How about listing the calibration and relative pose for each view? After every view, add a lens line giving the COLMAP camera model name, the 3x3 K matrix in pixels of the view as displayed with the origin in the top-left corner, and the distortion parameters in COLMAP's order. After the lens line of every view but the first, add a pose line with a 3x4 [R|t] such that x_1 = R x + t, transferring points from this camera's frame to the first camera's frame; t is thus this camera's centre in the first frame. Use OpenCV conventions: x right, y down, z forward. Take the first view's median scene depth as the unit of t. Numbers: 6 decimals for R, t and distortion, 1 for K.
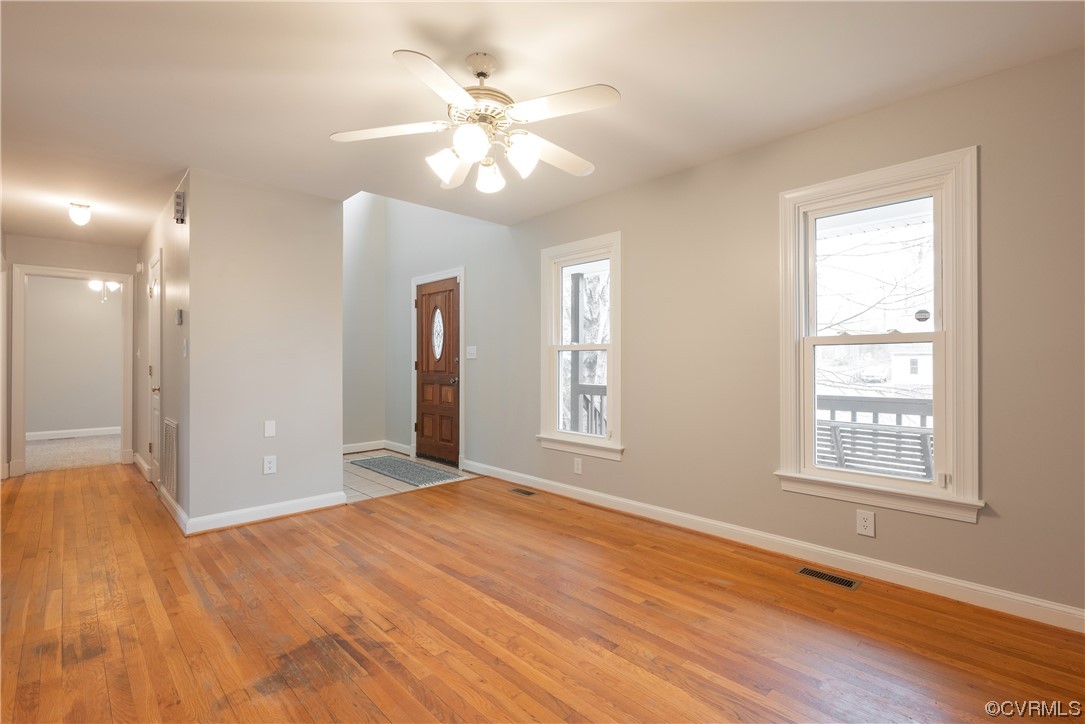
lens RADIAL K [[503.5, 0, 548.3], [0, 503.5, 361.7], [0, 0, 1]] dist [-0.000641, -0.000747]
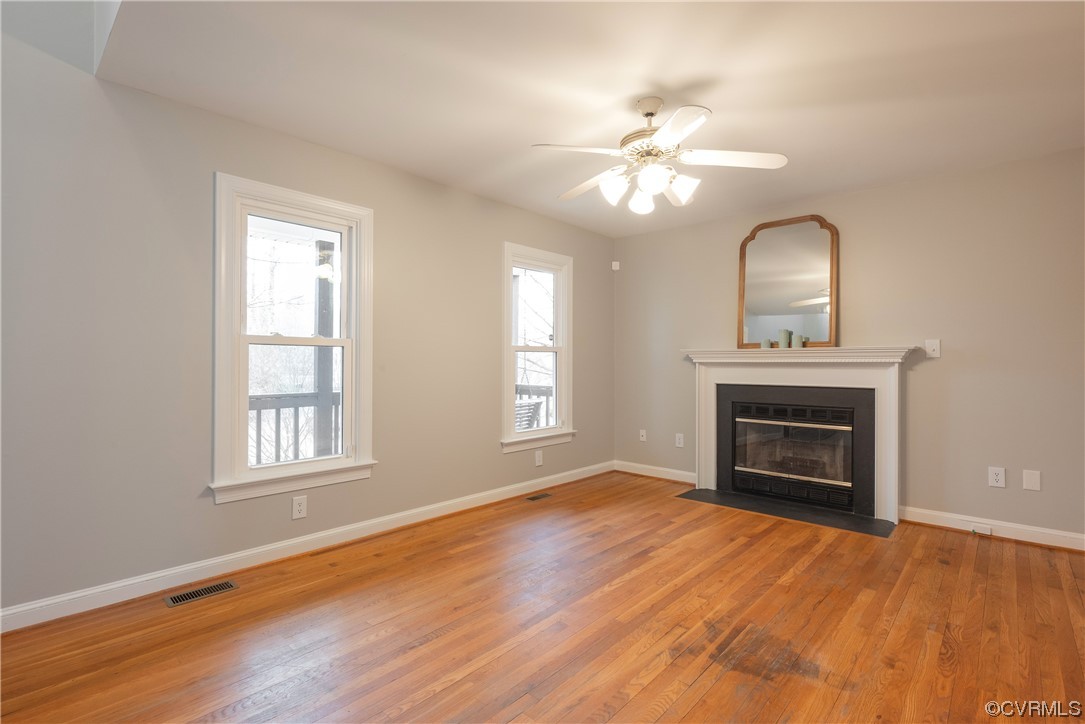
lens RADIAL K [[503.5, 0, 548.3], [0, 503.5, 361.7], [0, 0, 1]] dist [-0.000641, -0.000747]
pose [[-0.063504, 0.002184, 0.997979, -1.096595], [-0.004365, 0.999987, -0.002466, 0.001140], [-0.997972, -0.004513, -0.063494, 1.121599]]
